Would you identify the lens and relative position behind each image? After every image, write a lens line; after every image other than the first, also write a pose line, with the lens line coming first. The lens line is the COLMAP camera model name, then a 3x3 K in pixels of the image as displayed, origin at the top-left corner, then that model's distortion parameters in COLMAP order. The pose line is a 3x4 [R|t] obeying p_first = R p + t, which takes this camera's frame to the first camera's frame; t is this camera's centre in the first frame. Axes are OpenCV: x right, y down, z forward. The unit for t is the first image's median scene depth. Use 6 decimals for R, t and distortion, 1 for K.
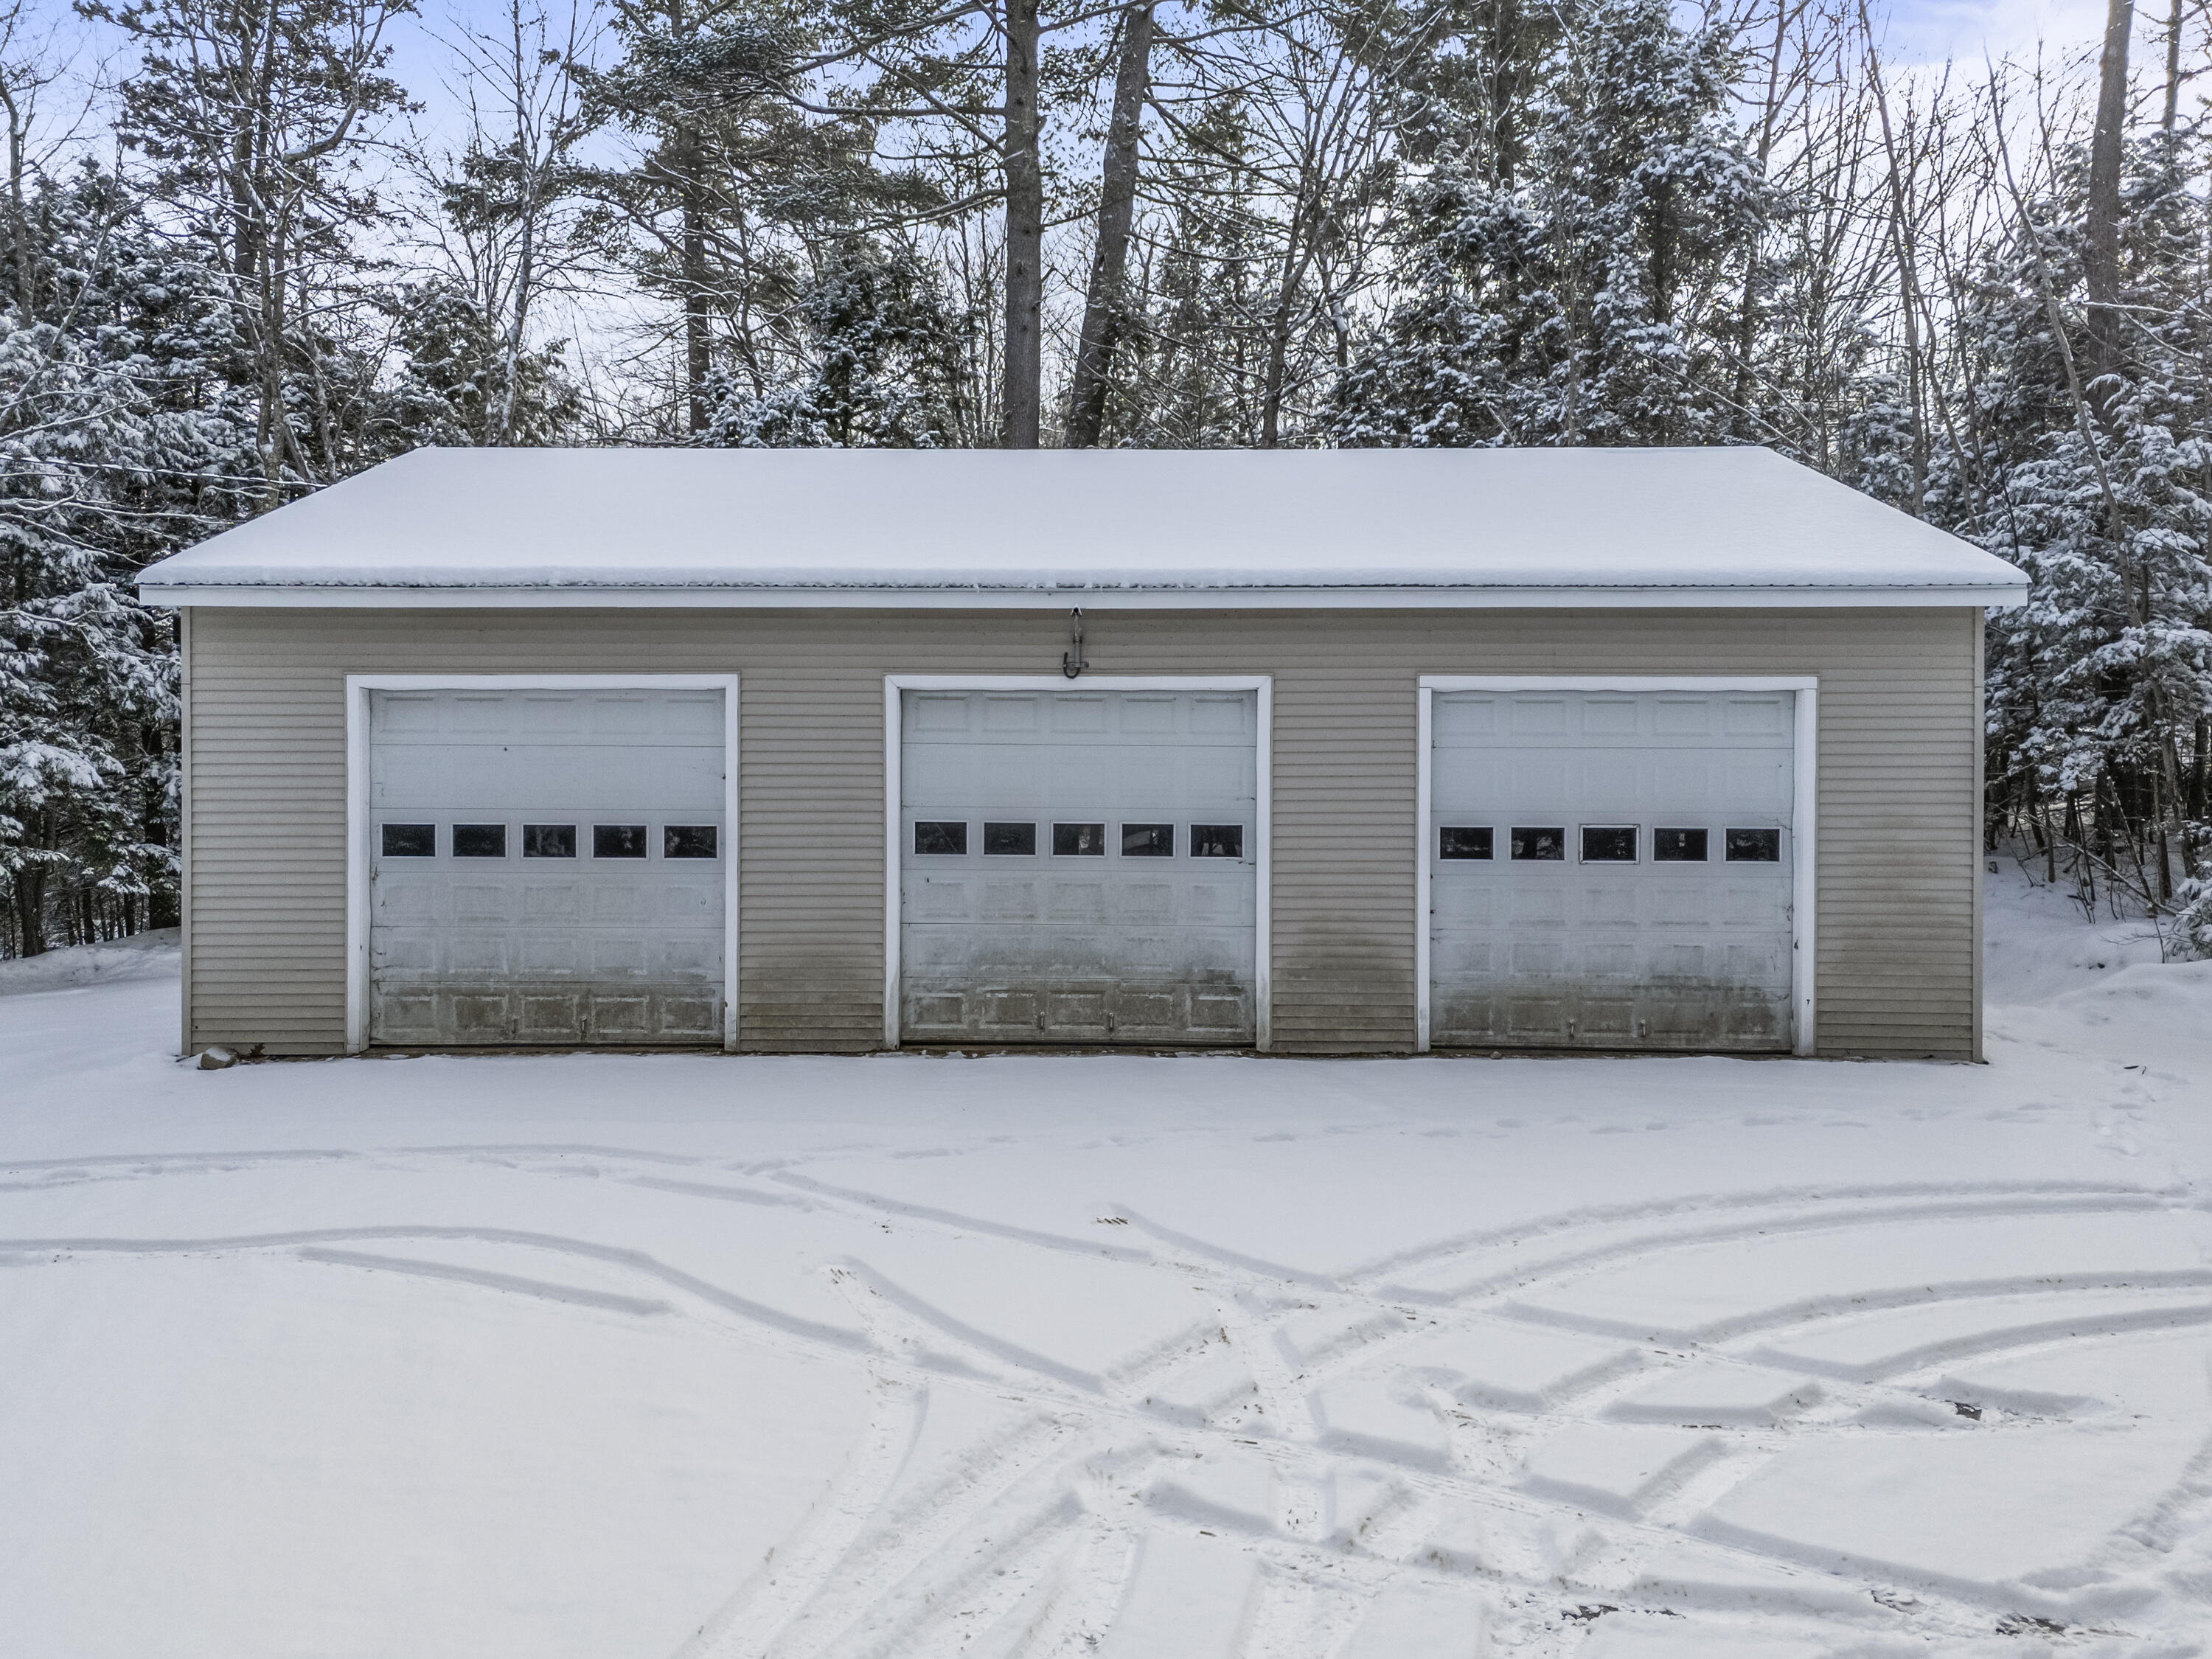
lens RADIAL K [[1530.6, 0, 1241.3], [0, 1530.6, 823.9], [0, 0, 1]] dist [0.073724, -0.068854]
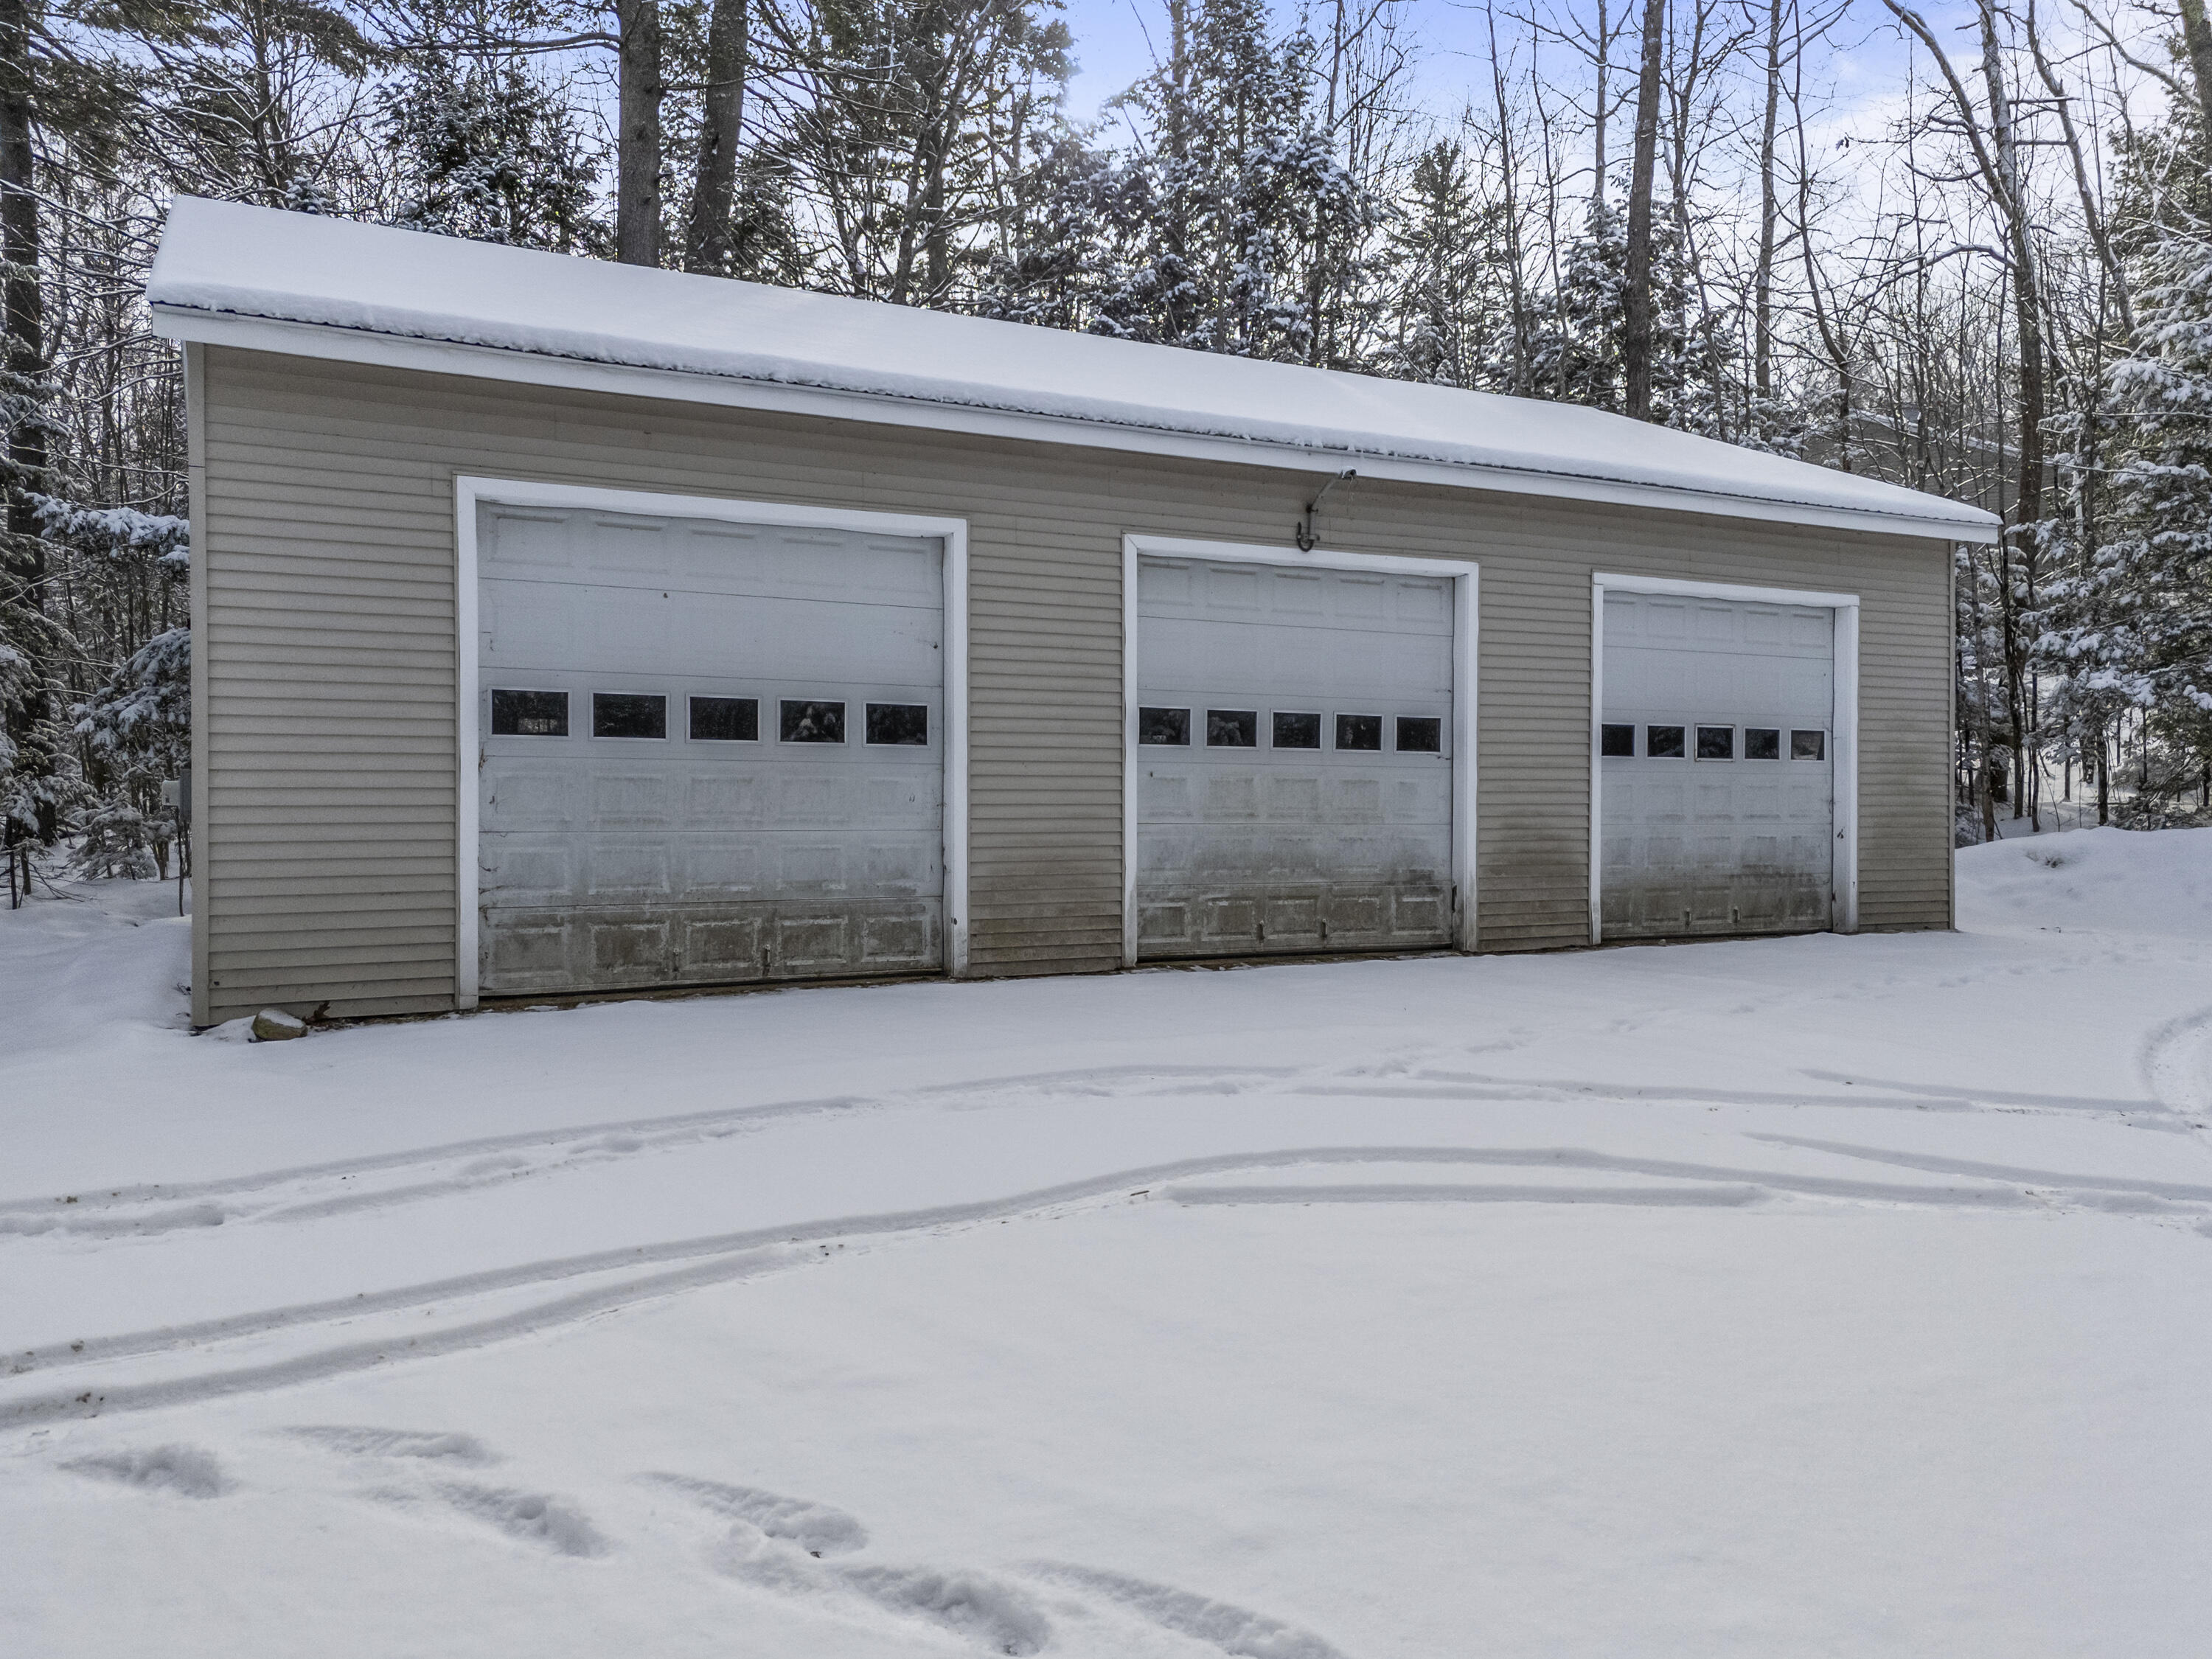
lens RADIAL K [[1501.7, 0, 1105.6], [0, 1501.7, 830.0], [0, 0, 1]] dist [0.040129, -0.019171]
pose [[0.897686, -0.011091, 0.440495, -0.611864], [0.009098, 0.999937, 0.006634, 0.063528], [-0.440541, -0.001948, 0.897730, 0.247367]]
